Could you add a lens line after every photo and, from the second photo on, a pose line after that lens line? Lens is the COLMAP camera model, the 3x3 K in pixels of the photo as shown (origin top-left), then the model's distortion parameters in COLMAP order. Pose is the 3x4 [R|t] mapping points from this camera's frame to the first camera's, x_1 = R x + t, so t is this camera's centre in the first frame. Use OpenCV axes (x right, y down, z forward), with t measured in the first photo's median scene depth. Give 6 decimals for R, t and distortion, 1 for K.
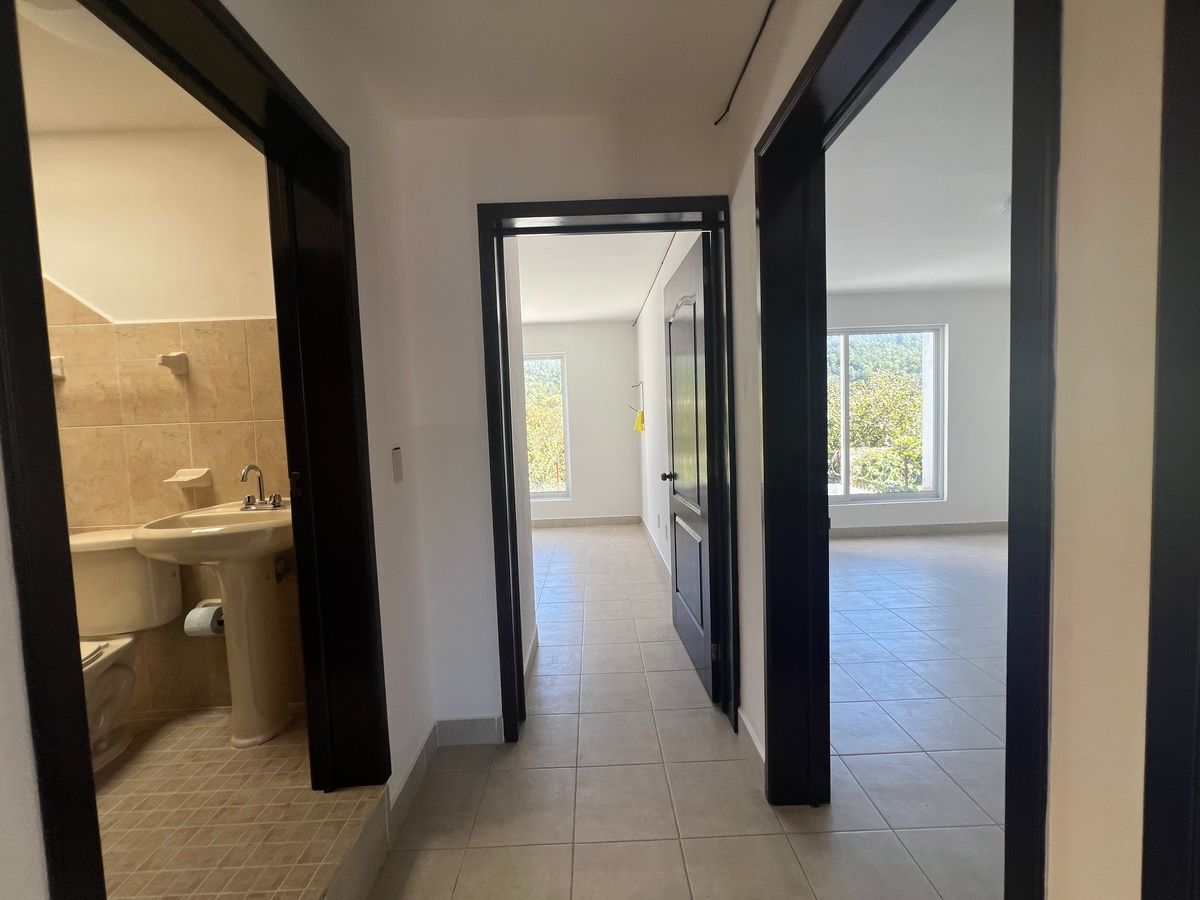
lens RADIAL K [[480.0, 0, 599.9], [0, 480.0, 449.4], [0, 0, 1]] dist [-0.003447, 0.000959]
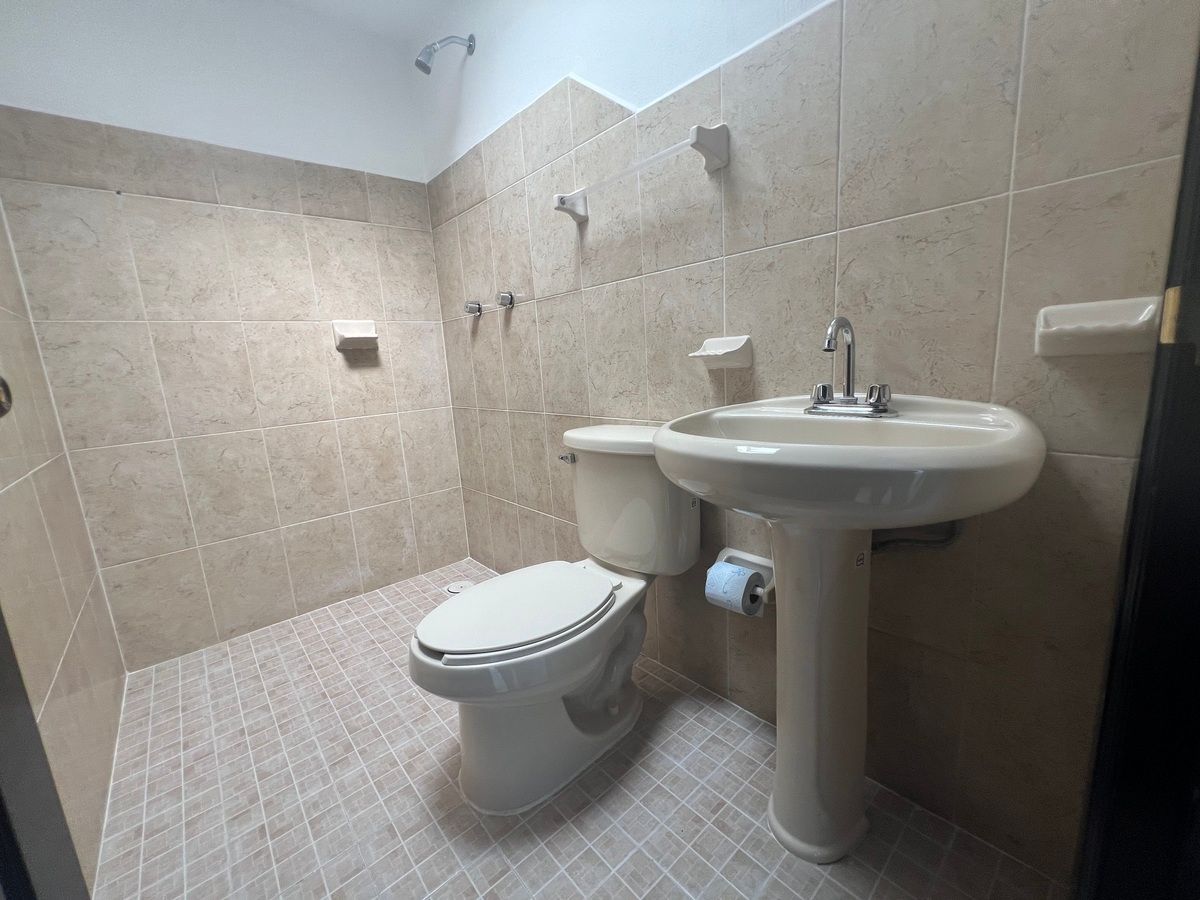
lens RADIAL K [[480.0, 0, 602.1], [0, 480.0, 450.4], [0, 0, 1]] dist [-0.003447, 0.000959]
pose [[0.659962, 0.139910, -0.738157, -0.333264], [-0.009668, 0.984007, 0.177865, 0.050746], [0.751237, -0.110247, 0.650760, 0.326221]]
